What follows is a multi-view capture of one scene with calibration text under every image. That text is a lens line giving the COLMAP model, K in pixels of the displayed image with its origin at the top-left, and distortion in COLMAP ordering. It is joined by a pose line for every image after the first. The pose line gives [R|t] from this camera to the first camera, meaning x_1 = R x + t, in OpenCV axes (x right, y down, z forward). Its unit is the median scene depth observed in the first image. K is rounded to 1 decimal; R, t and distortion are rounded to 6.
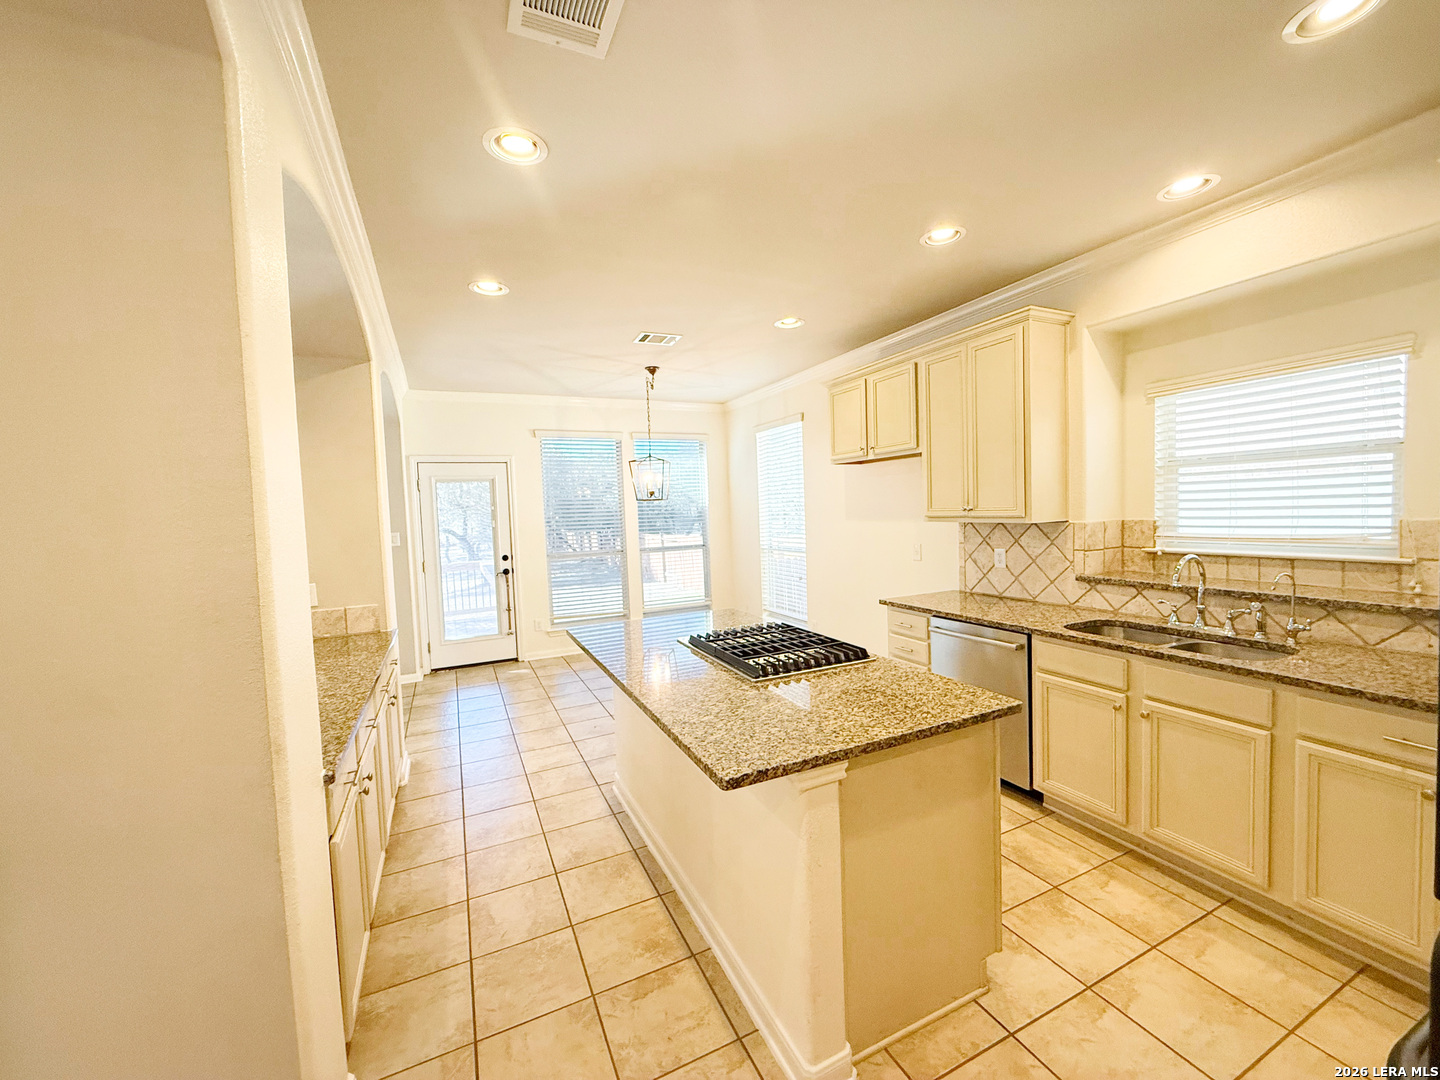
lens RADIAL K [[573.9, 0, 719.2], [0, 573.9, 541.9], [0, 0, 1]] dist [-0.000935, 0.000274]
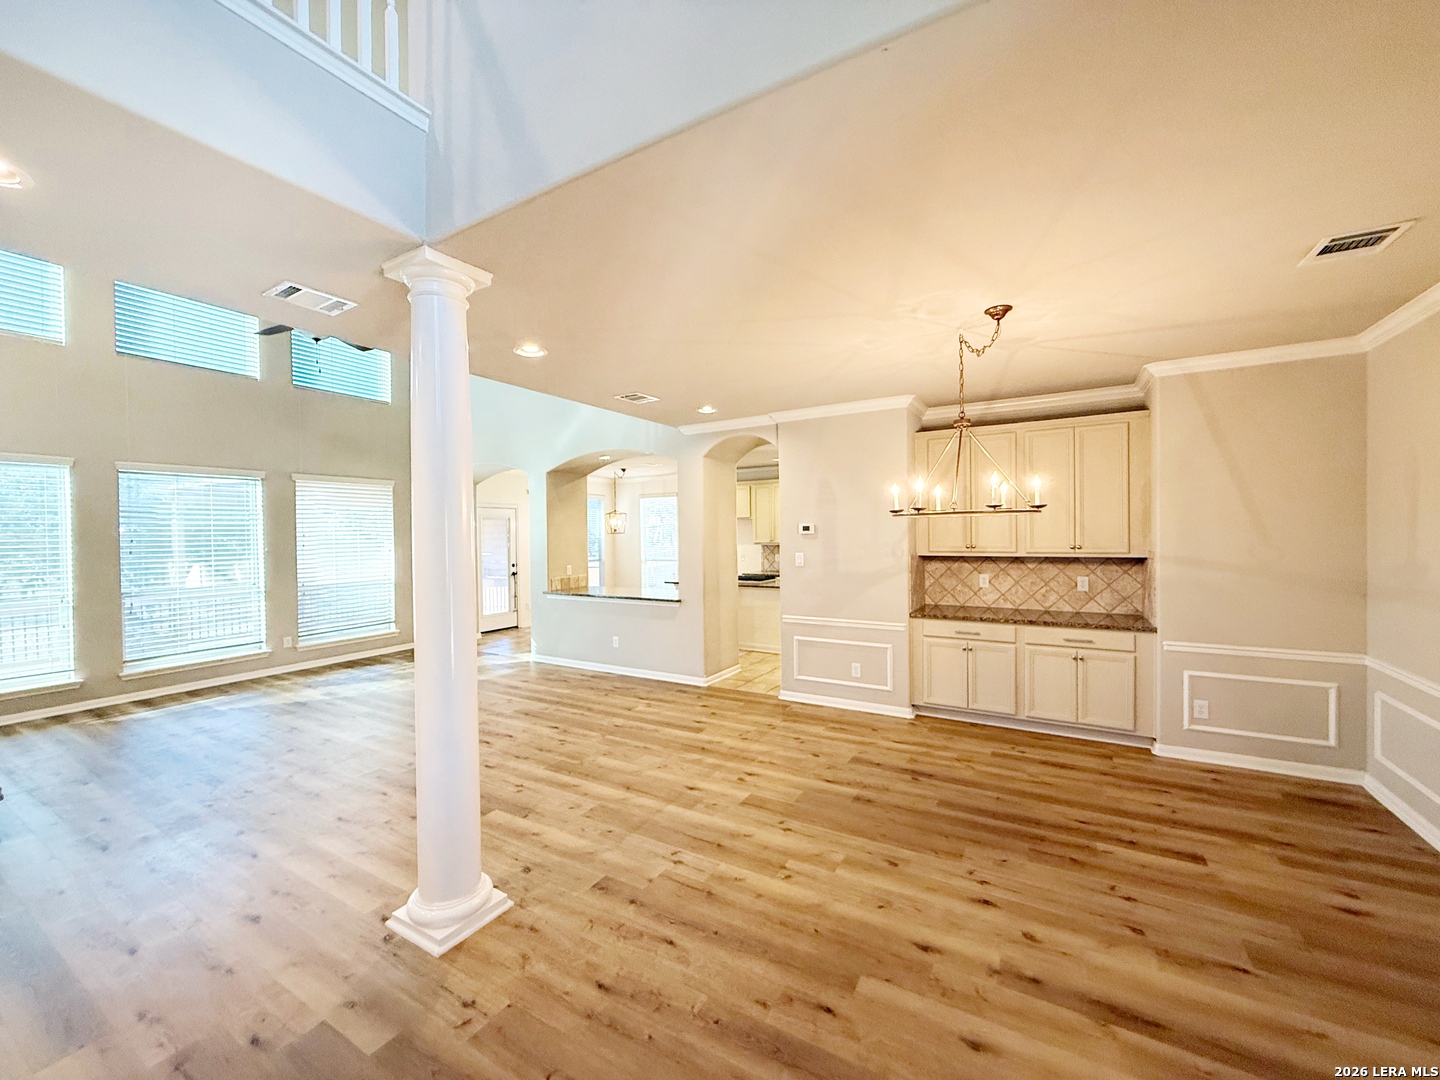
lens RADIAL K [[573.9, 0, 716.5], [0, 573.9, 538.8], [0, 0, 1]] dist [-0.000935, 0.000274]
pose [[0.830951, 0.019532, 0.556003, -1.465263], [0.016385, 0.998091, -0.059549, 0.107956], [-0.556105, 0.058593, 0.829044, -1.300553]]
